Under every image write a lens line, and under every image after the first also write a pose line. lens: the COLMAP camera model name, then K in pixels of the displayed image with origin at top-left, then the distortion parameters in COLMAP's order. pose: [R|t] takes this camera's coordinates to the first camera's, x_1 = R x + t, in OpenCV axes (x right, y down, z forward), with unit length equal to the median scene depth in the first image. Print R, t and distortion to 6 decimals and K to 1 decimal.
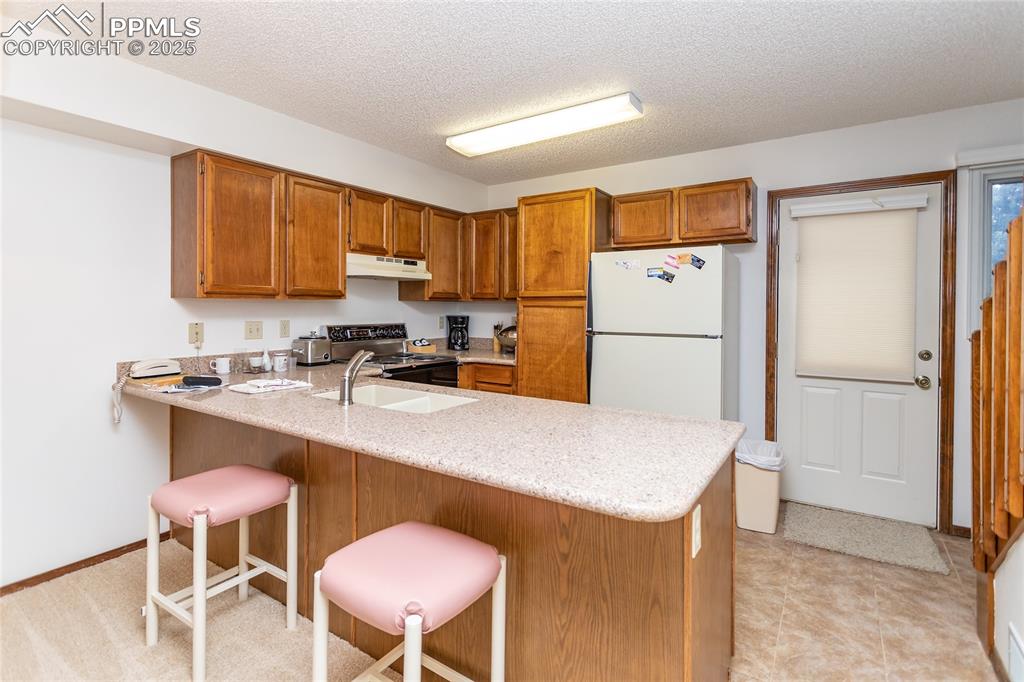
lens RADIAL K [[499.3, 0, 494.0], [0, 499.3, 309.1], [0, 0, 1]] dist [0.011230, 0.002068]
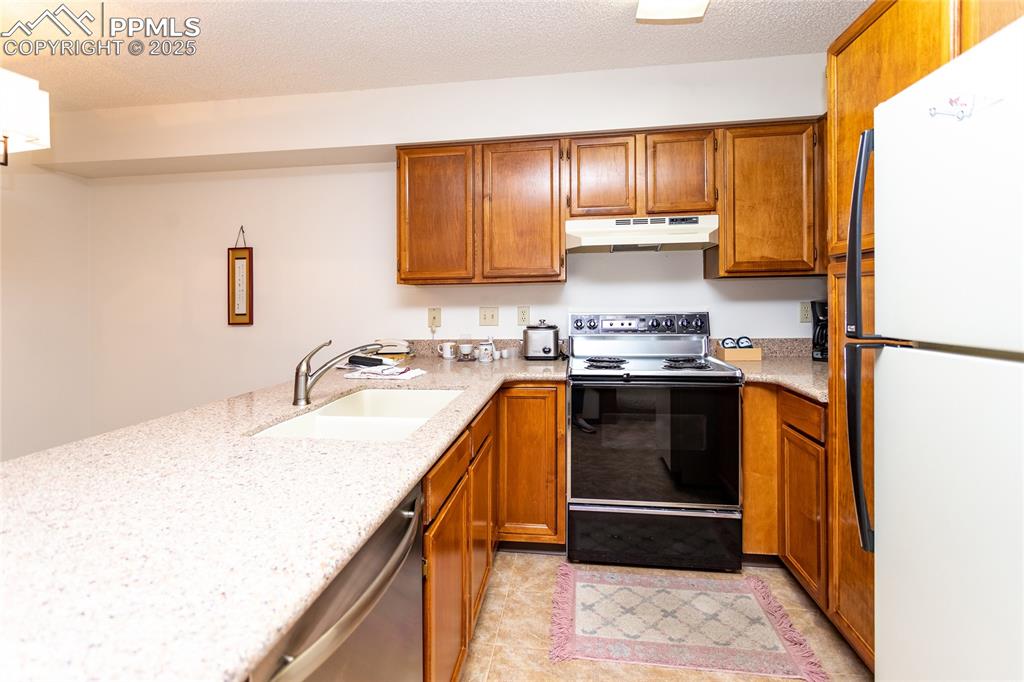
lens RADIAL K [[499.3, 0, 507.8], [0, 499.3, 291.2], [0, 0, 1]] dist [0.011230, 0.002068]
pose [[0.451750, -0.027817, -0.891711, 0.375181], [0.012569, 0.999613, -0.024816, 0.017610], [0.892056, 0.000002, 0.451925, 0.577453]]
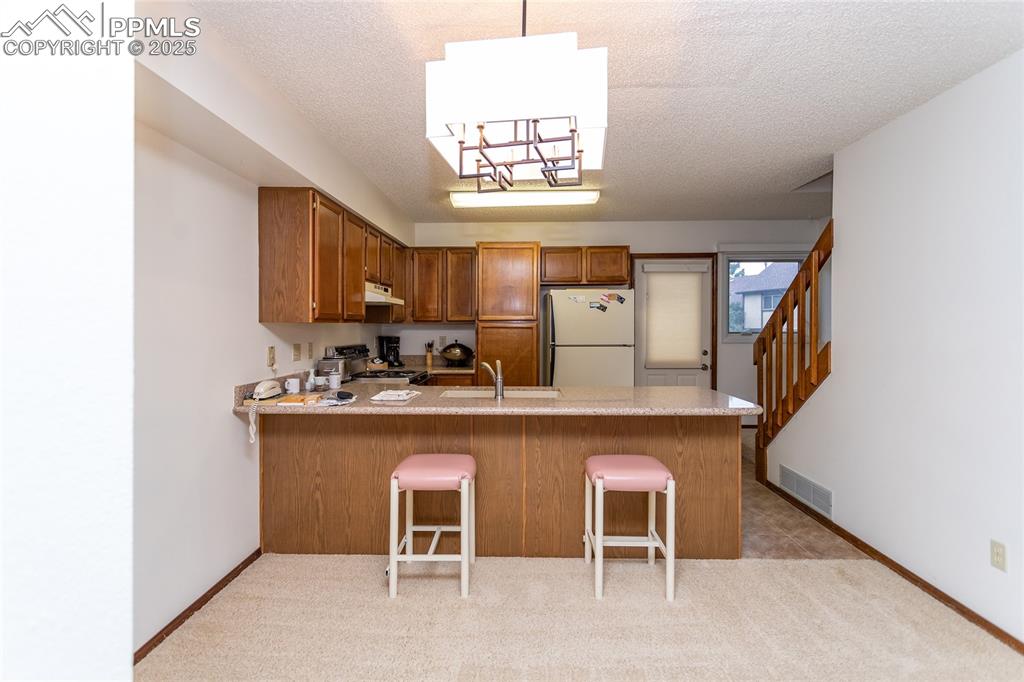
lens RADIAL K [[499.3, 0, 507.7], [0, 499.3, 340.0], [0, 0, 1]] dist [0.011230, 0.002068]
pose [[0.844384, -0.022274, 0.535275, -0.646140], [0.008140, 0.999553, 0.028753, -0.011084], [-0.535676, -0.019921, 0.844189, -0.134494]]
